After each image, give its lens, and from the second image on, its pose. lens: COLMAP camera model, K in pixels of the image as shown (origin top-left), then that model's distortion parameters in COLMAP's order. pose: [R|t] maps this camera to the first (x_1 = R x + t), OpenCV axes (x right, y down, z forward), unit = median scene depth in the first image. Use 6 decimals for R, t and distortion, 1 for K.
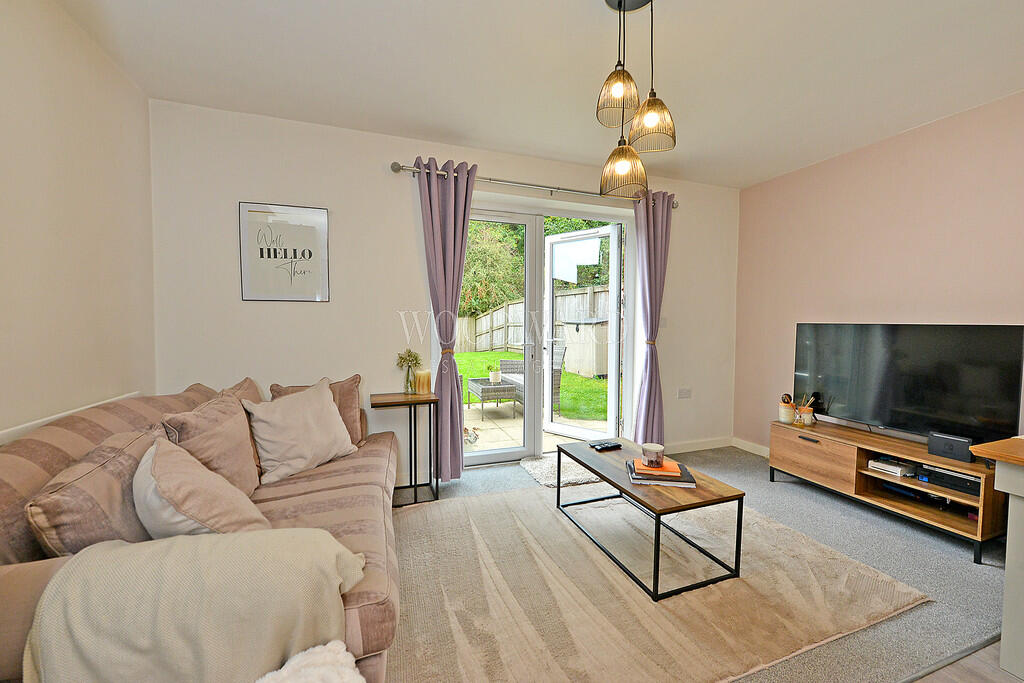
lens RADIAL K [[402.3, 0, 514.9], [0, 402.3, 341.5], [0, 0, 1]] dist [-0.014330, -0.000357]
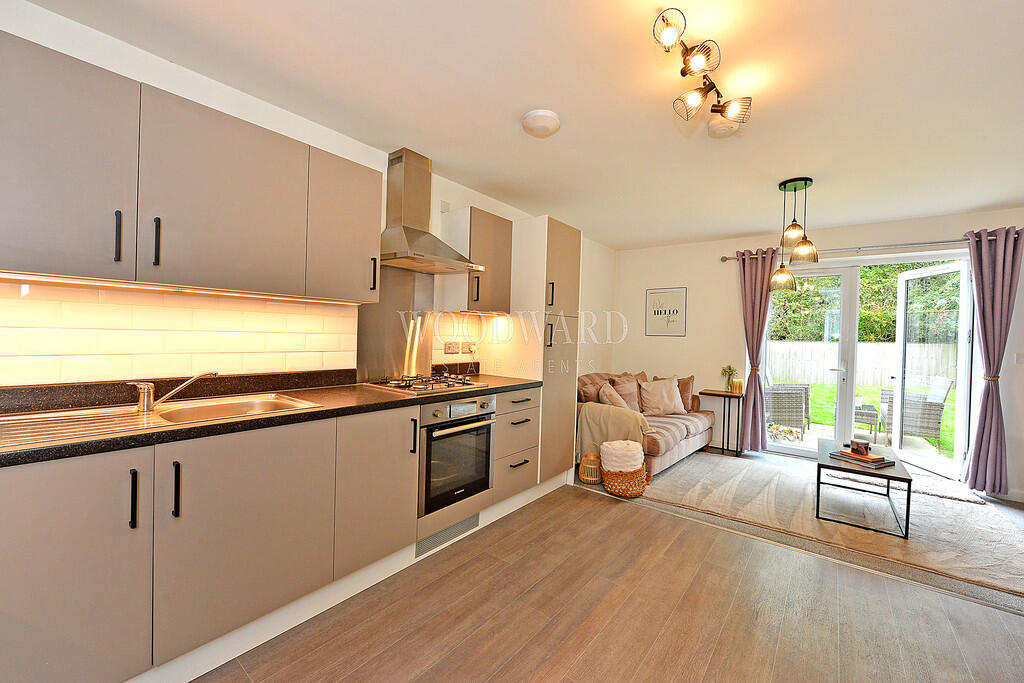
lens RADIAL K [[404.2, 0, 512.0], [0, 404.2, 341.5], [0, 0, 1]] dist [-0.012274, -0.000219]
pose [[0.527199, 0.020797, -0.849487, 0.730905], [-0.064626, 0.997786, -0.015680, 0.006940], [0.847281, 0.063166, 0.527376, -0.695050]]
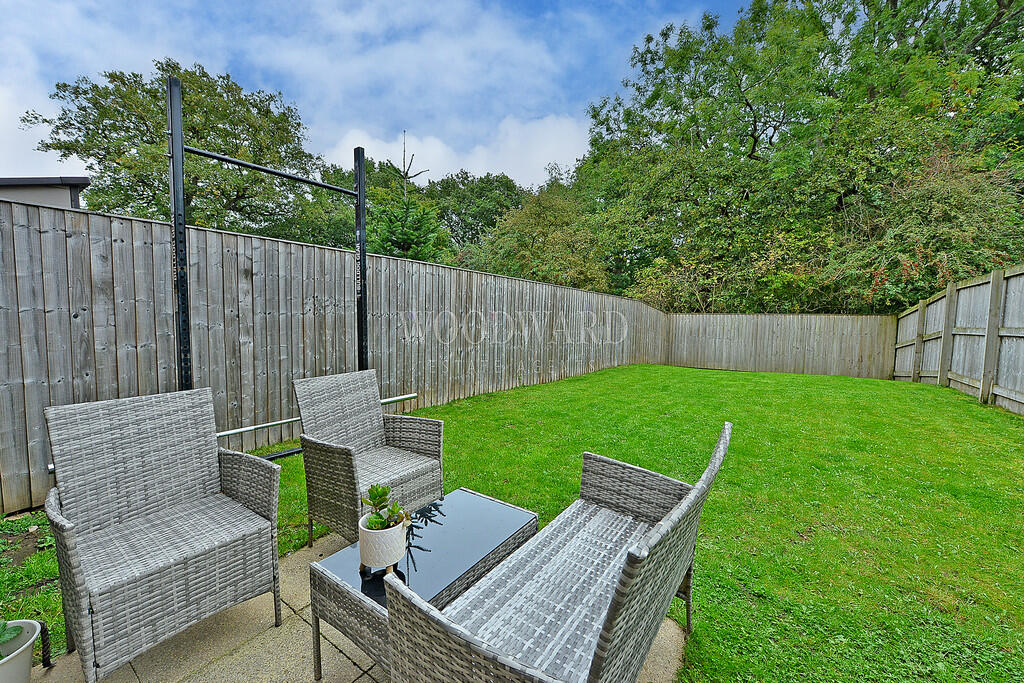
lens RADIAL K [[404.2, 0, 512.0], [0, 404.2, 341.5], [0, 0, 1]] dist [-0.012274, -0.000219]
pose [[0.580738, 0.064007, -0.811570, 0.364832], [-0.054935, 0.997713, 0.039377, -0.120326], [0.812235, 0.021716, 0.582926, 1.791775]]
